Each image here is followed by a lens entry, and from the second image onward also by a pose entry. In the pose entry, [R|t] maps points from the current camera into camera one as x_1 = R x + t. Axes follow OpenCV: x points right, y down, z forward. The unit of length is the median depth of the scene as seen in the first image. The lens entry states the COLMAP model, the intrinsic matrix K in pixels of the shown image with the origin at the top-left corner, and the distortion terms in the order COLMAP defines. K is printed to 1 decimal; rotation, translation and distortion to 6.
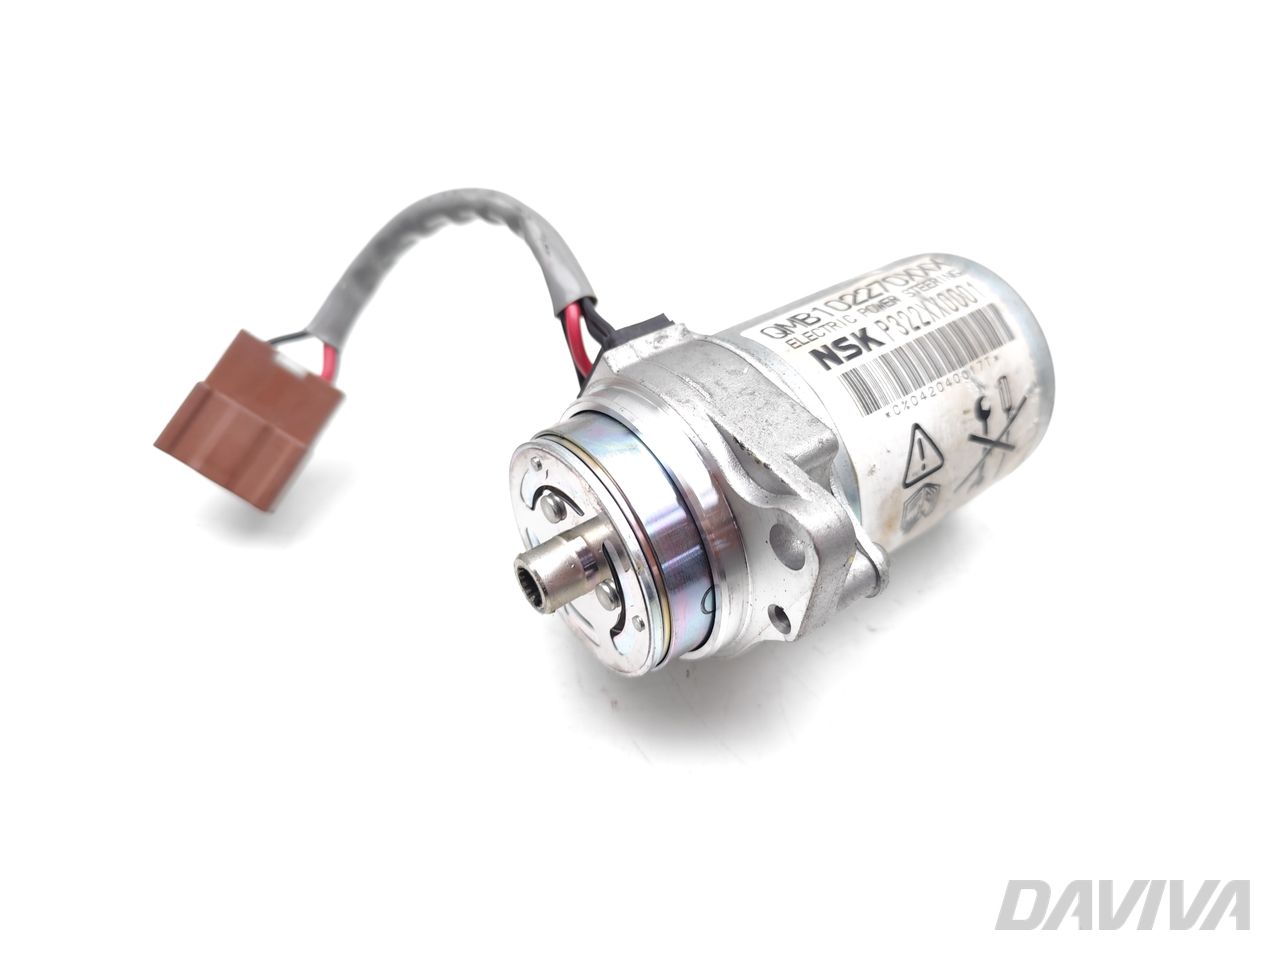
lens RADIAL K [[872.4, 0, 658.2], [0, 872.4, 476.5], [0, 0, 1]] dist [0.042207, -0.000672]
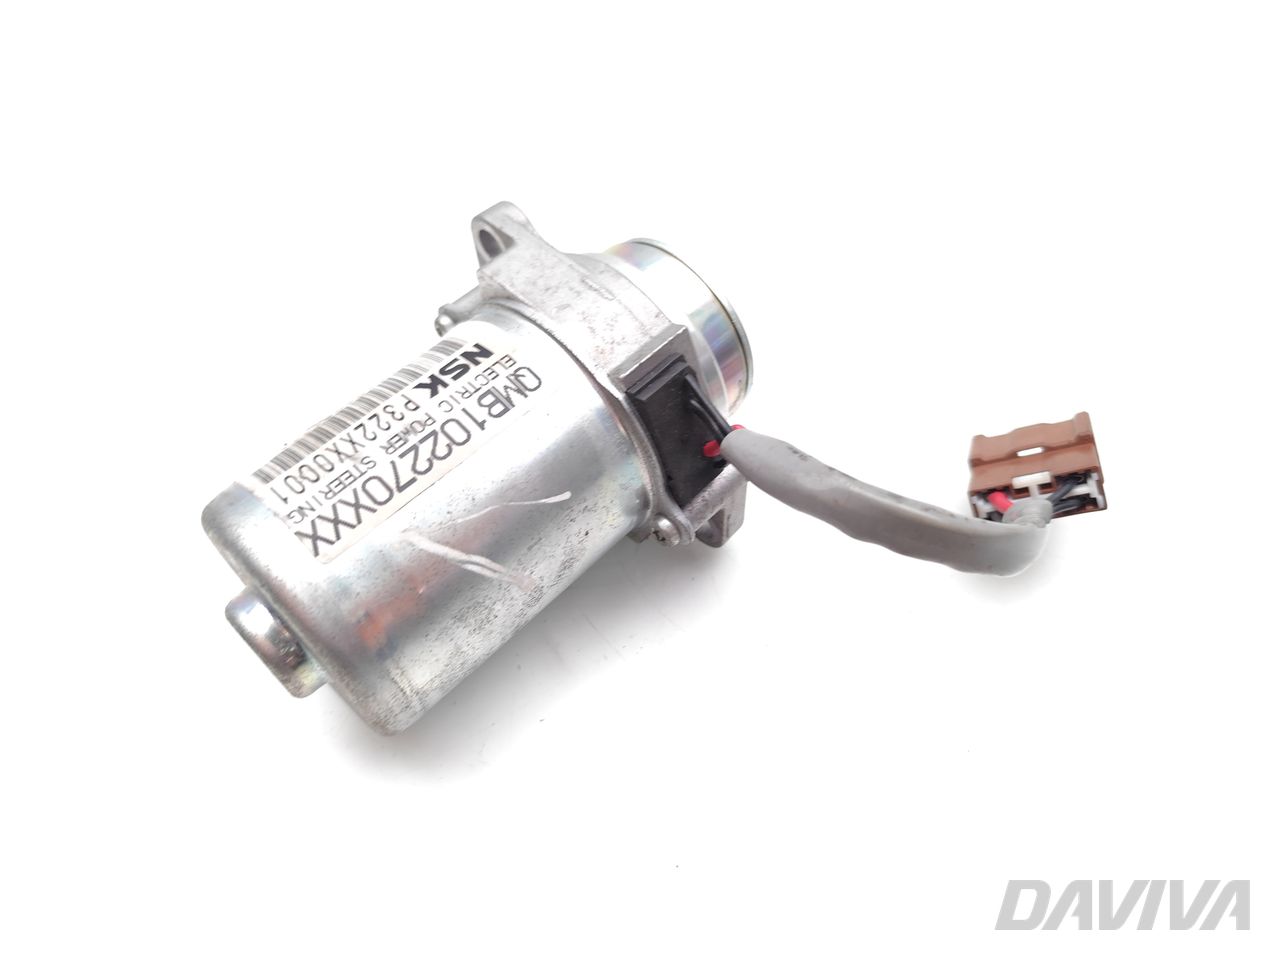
lens RADIAL K [[872.4, 0, 658.2], [0, 872.4, 476.5], [0, 0, 1]] dist [0.042207, -0.000672]
pose [[-0.984825, 0.111670, -0.132850, 0.130305], [-0.149658, -0.158849, 0.975894, -1.160507], [0.087875, 0.980967, 0.173151, 0.949912]]
